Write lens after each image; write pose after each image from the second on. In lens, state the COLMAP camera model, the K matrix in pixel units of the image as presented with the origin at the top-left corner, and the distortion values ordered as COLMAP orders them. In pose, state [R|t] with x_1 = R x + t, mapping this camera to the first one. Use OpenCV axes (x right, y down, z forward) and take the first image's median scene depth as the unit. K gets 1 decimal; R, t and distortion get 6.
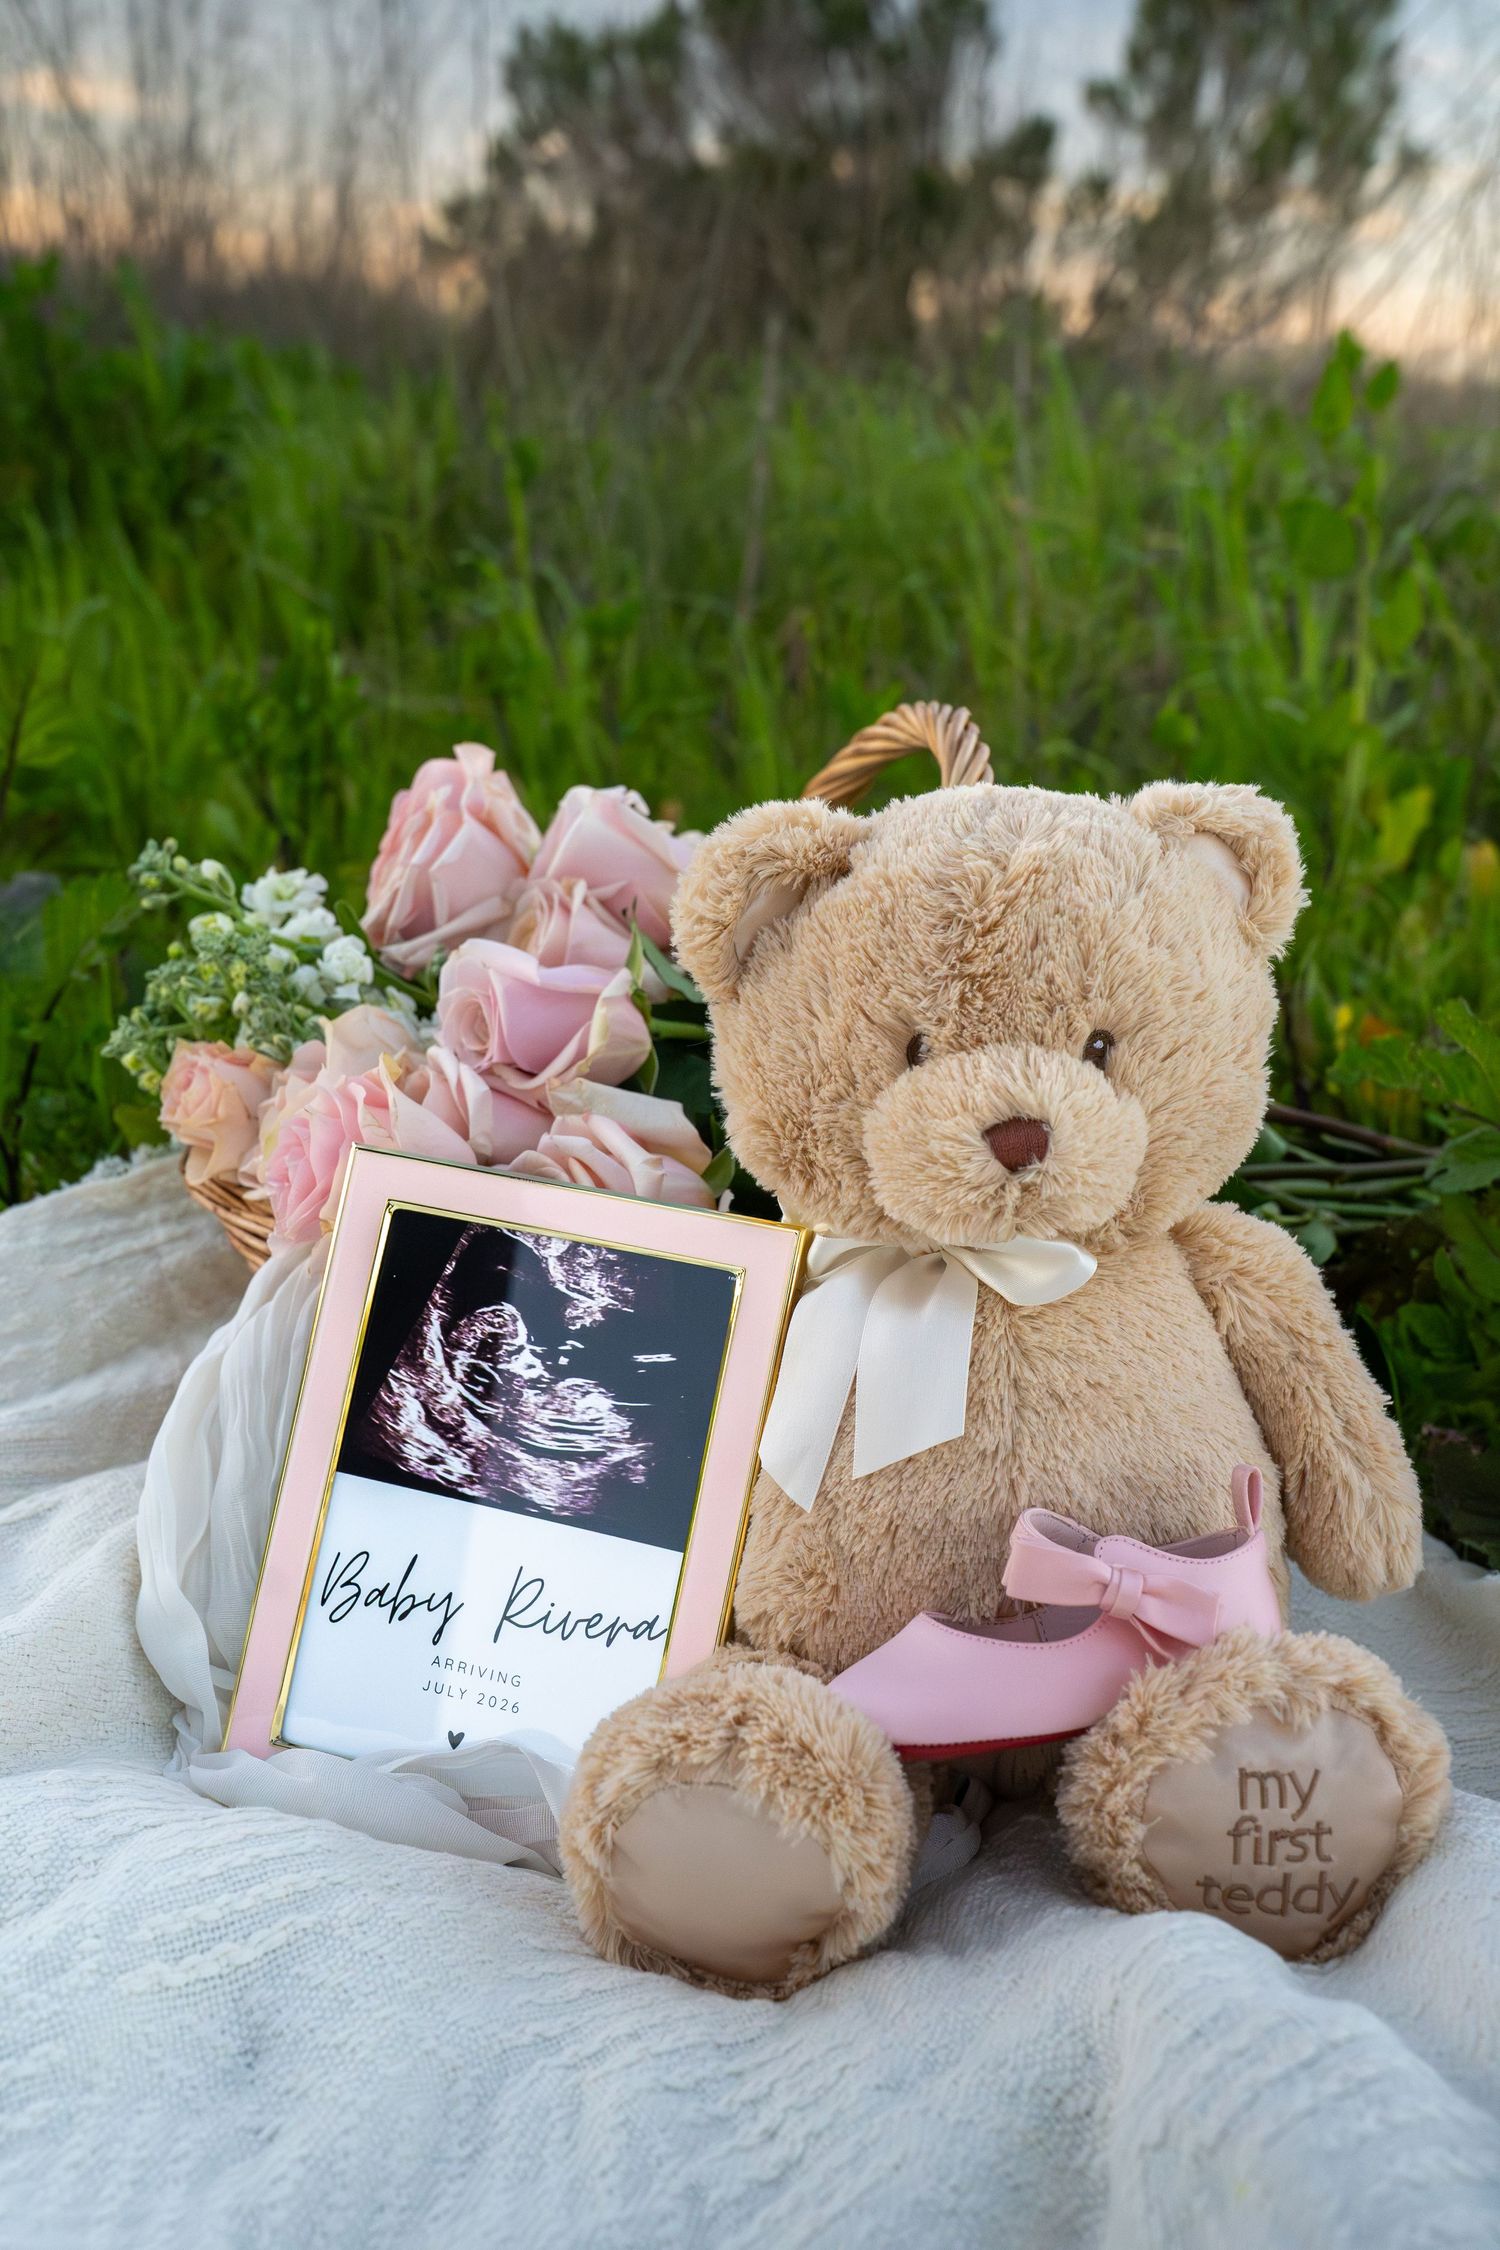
lens RADIAL K [[2563.4, 0, 750.0], [0, 2563.4, 1125.0], [0, 0, 1]] dist [0.066294, 0.010350]
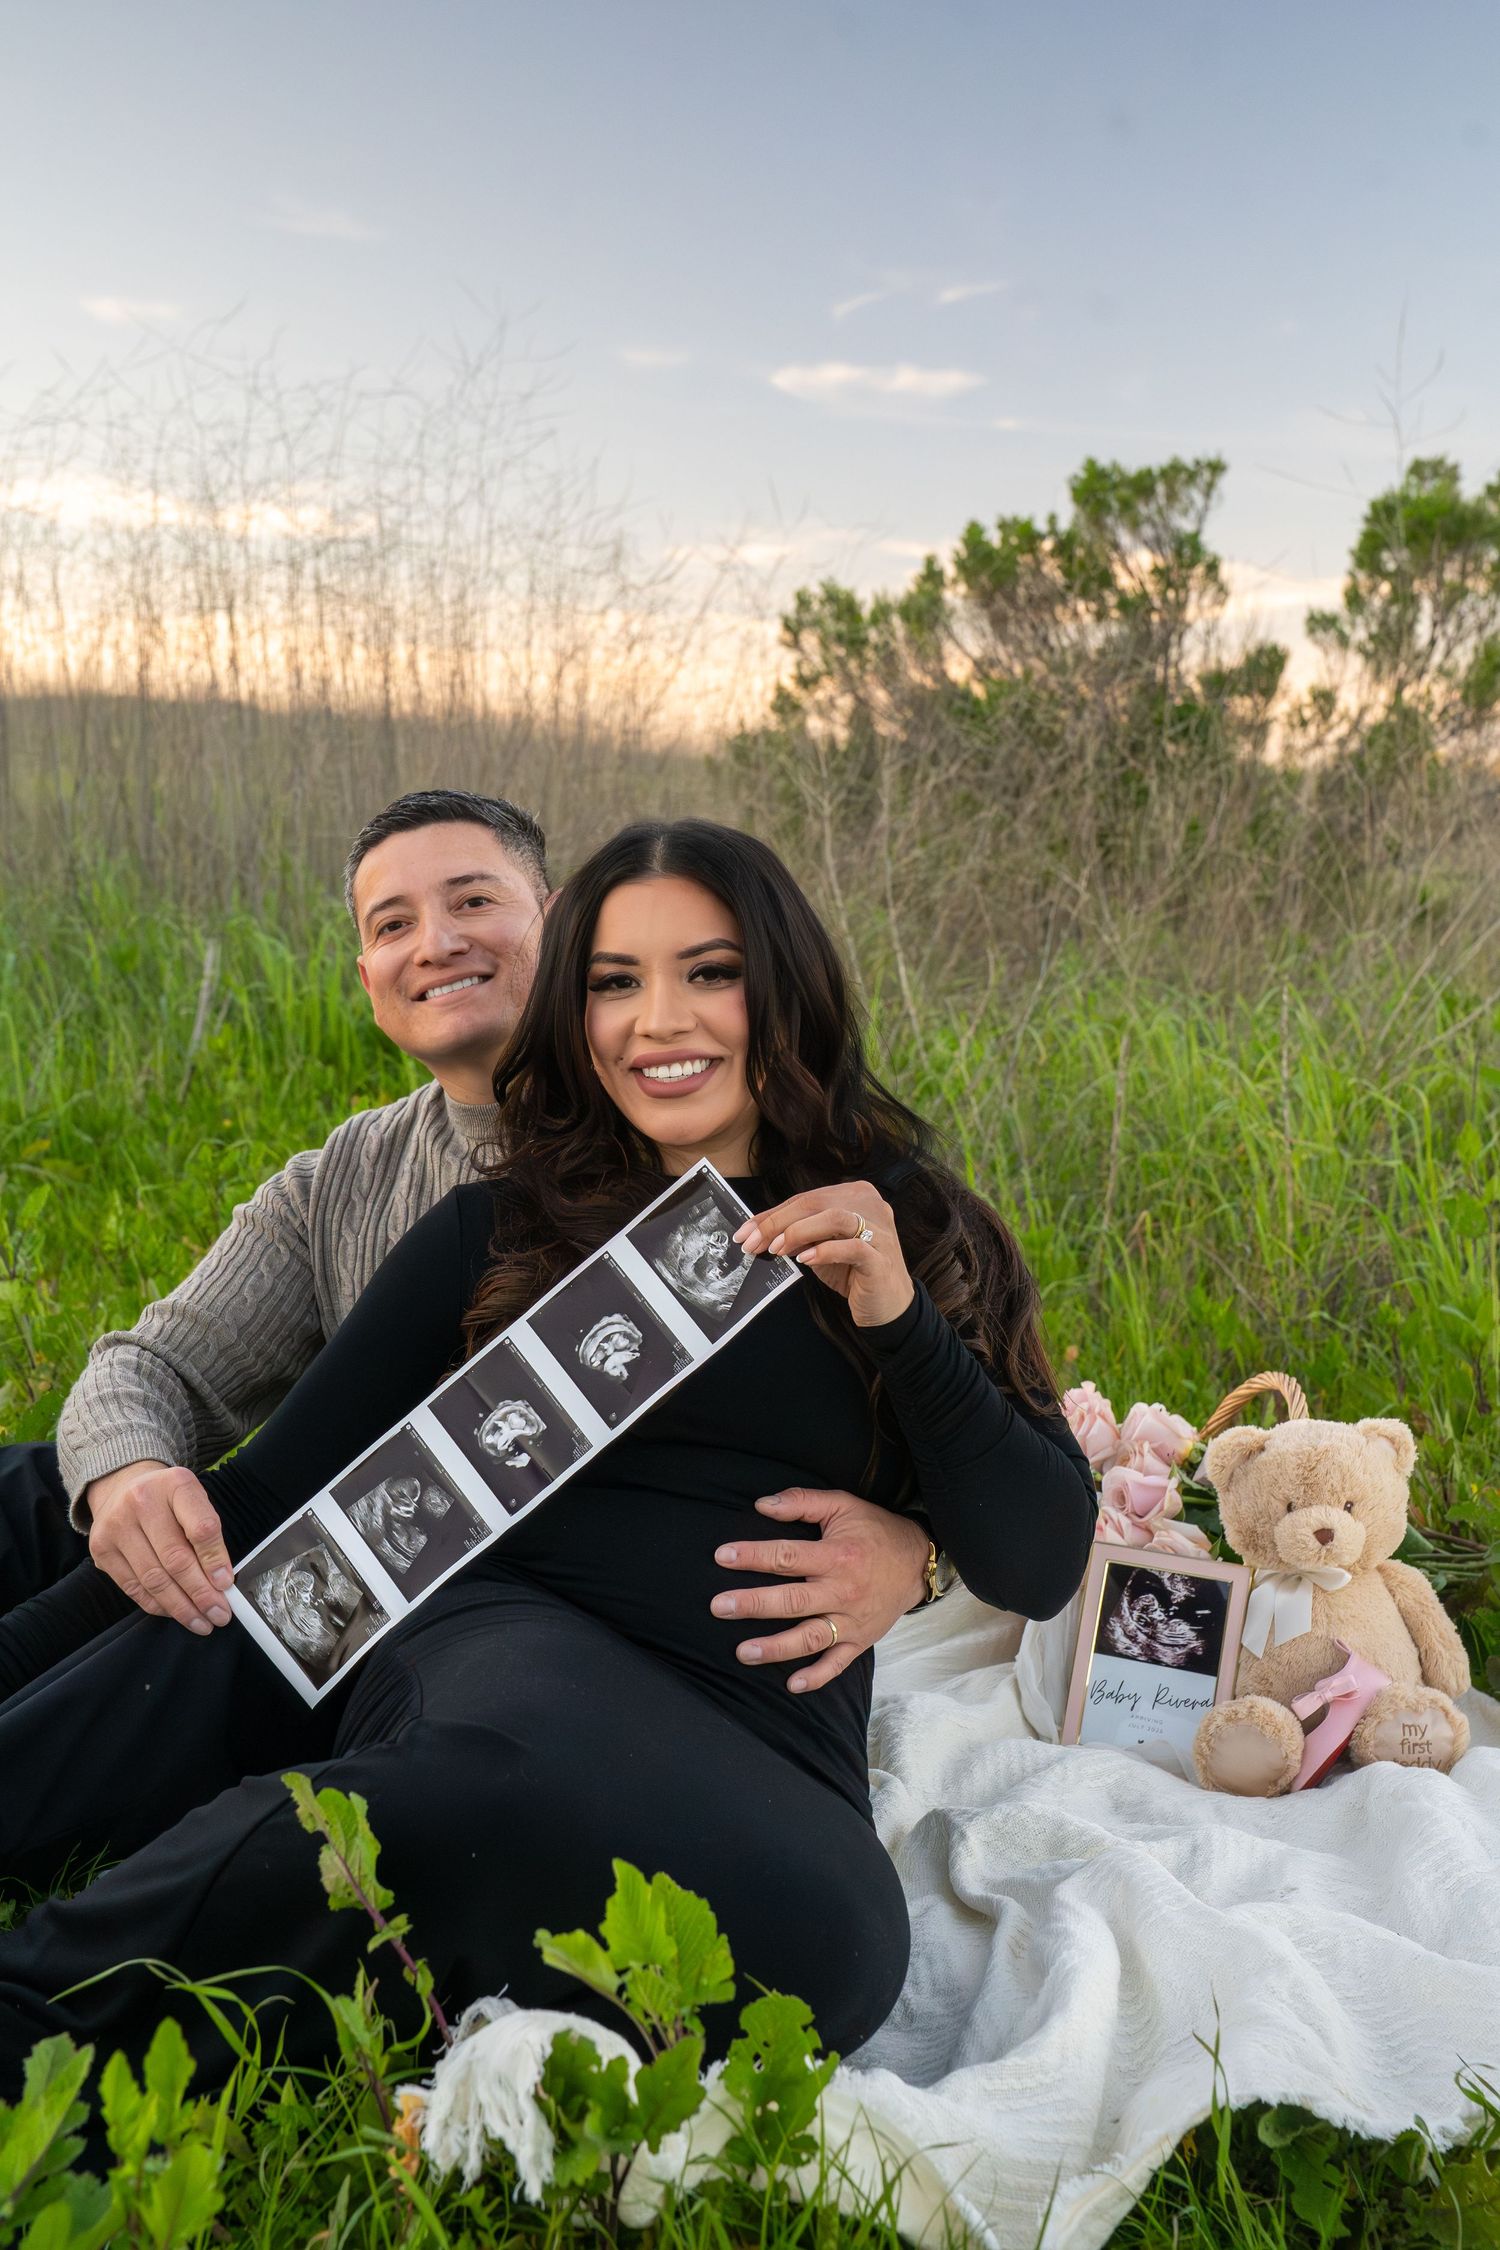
lens RADIAL K [[2834.2, 0, 750.0], [0, 2834.2, 1125.0], [0, 0, 1]] dist [0.092240, -0.008380]
pose [[0.997145, -0.018224, -0.073283, -0.306313], [0.006170, 0.986861, -0.161452, 0.062618], [0.075263, 0.160539, 0.984156, -2.367440]]
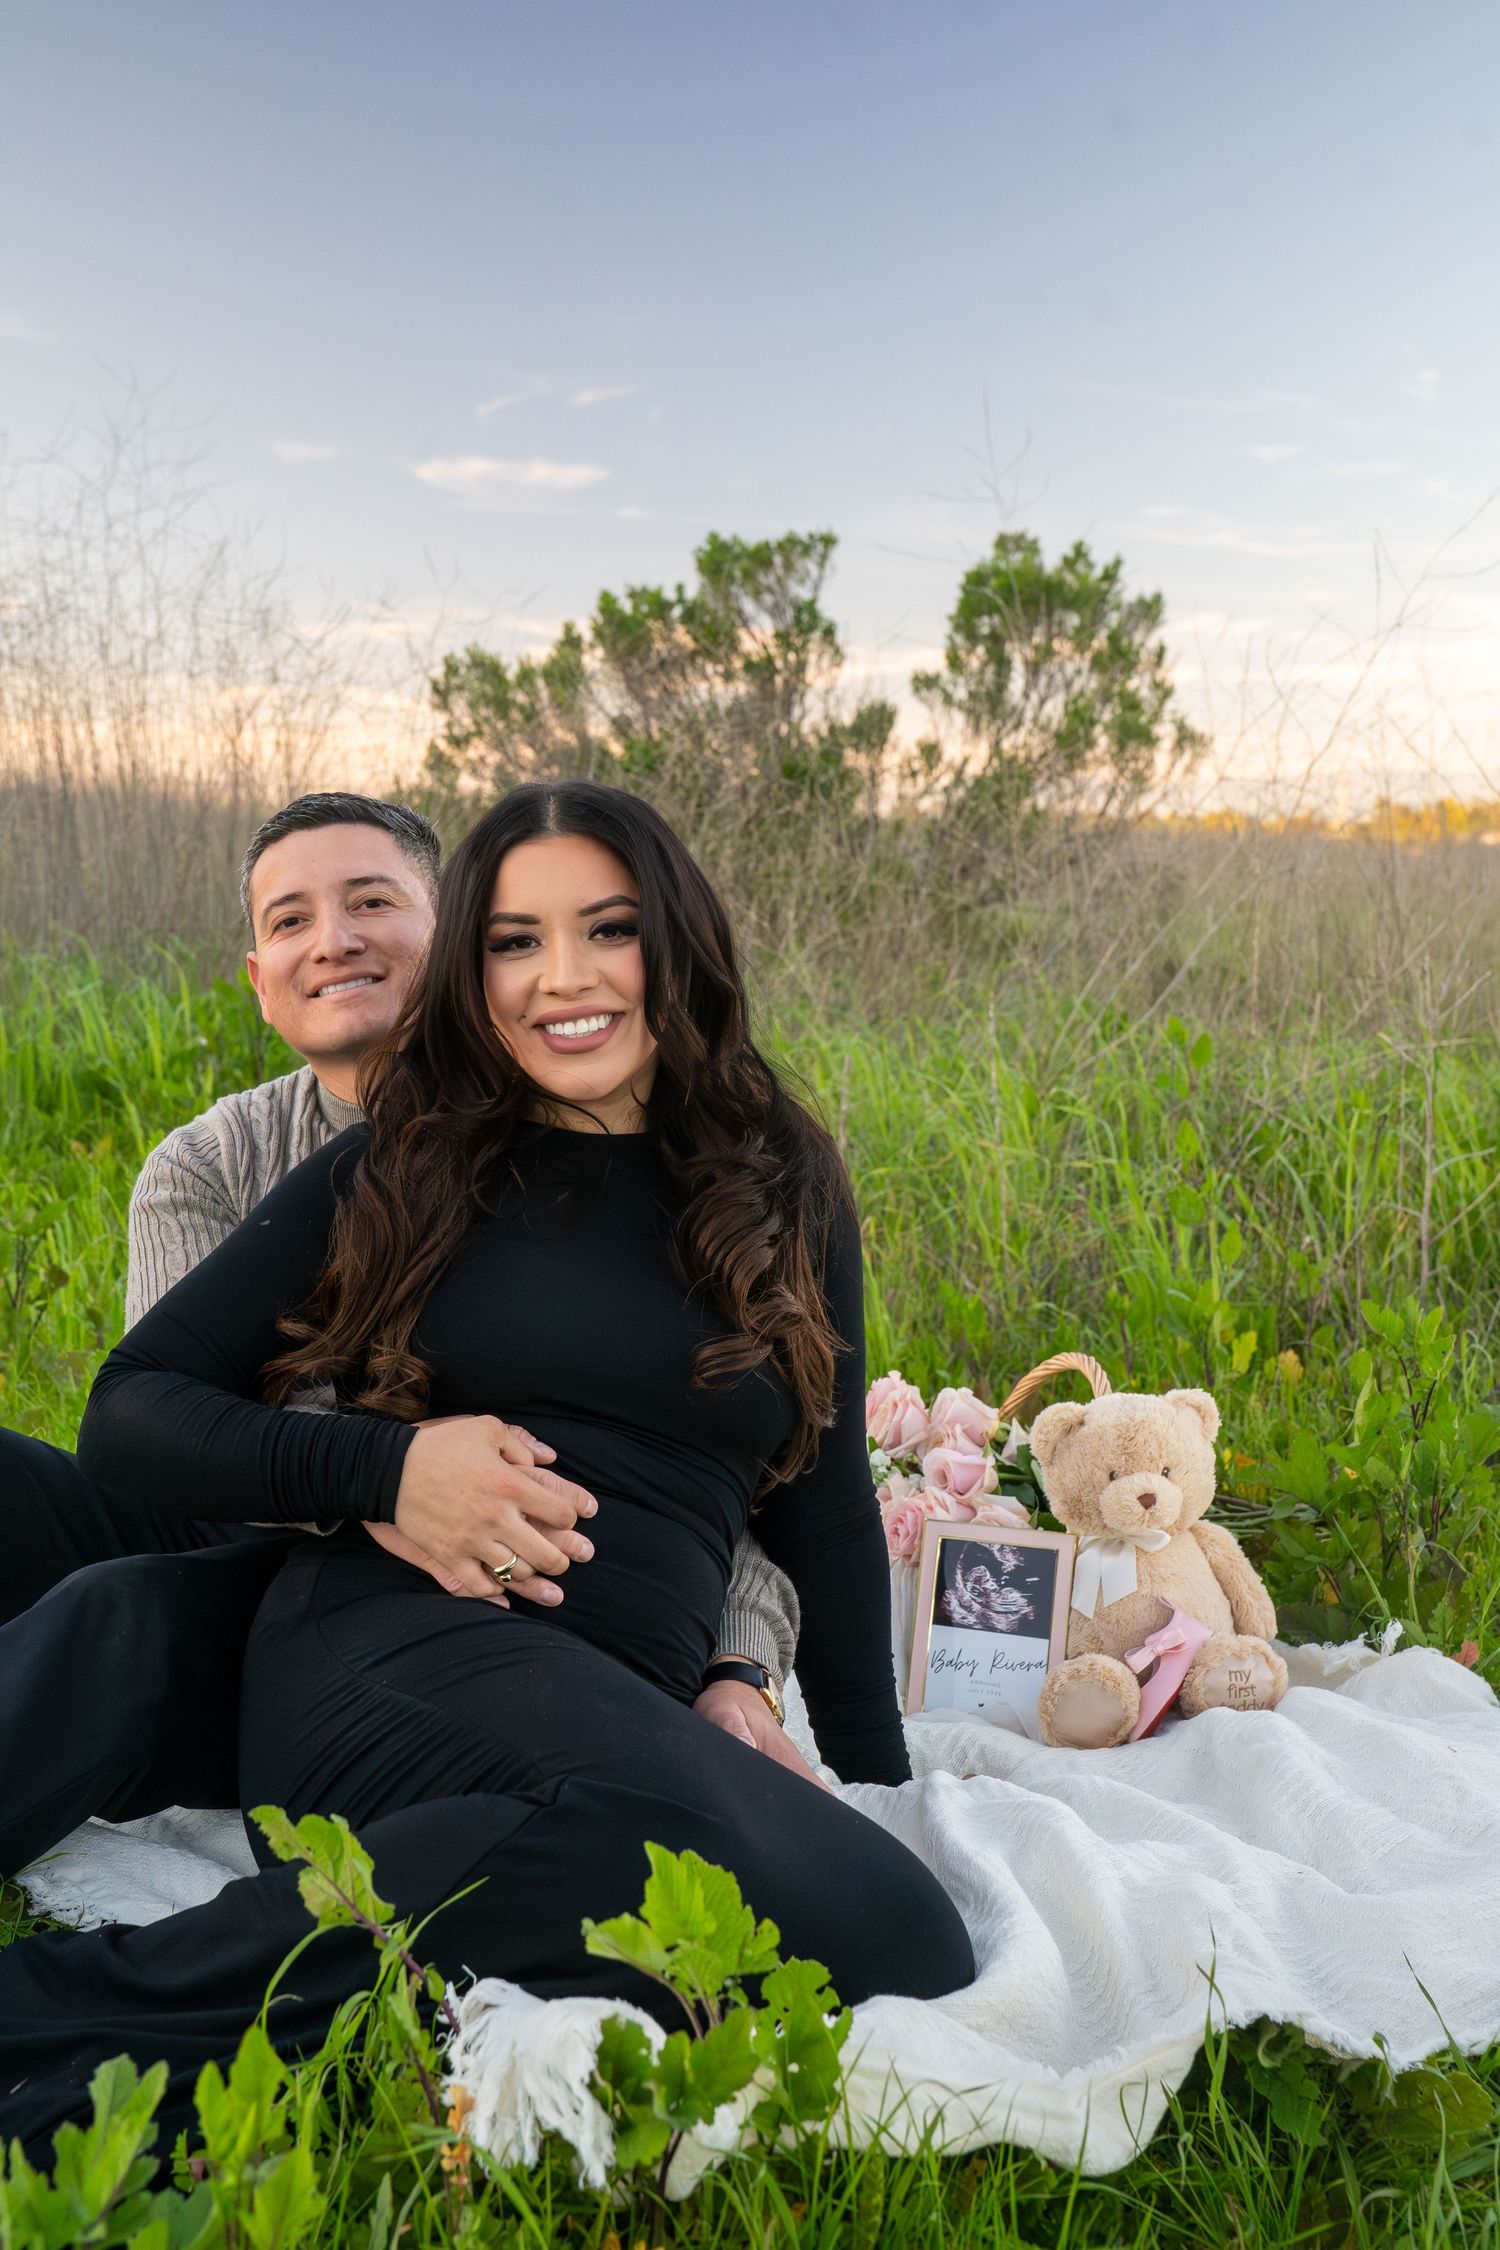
lens RADIAL K [[2641.4, 0, 750.0], [0, 2641.4, 1125.0], [0, 0, 1]] dist [0.083037, -0.010786]
pose [[0.996198, -0.055105, 0.067483, -0.570163], [0.065846, 0.983415, -0.168996, 0.068291], [-0.057051, 0.172797, 0.983304, -2.282415]]
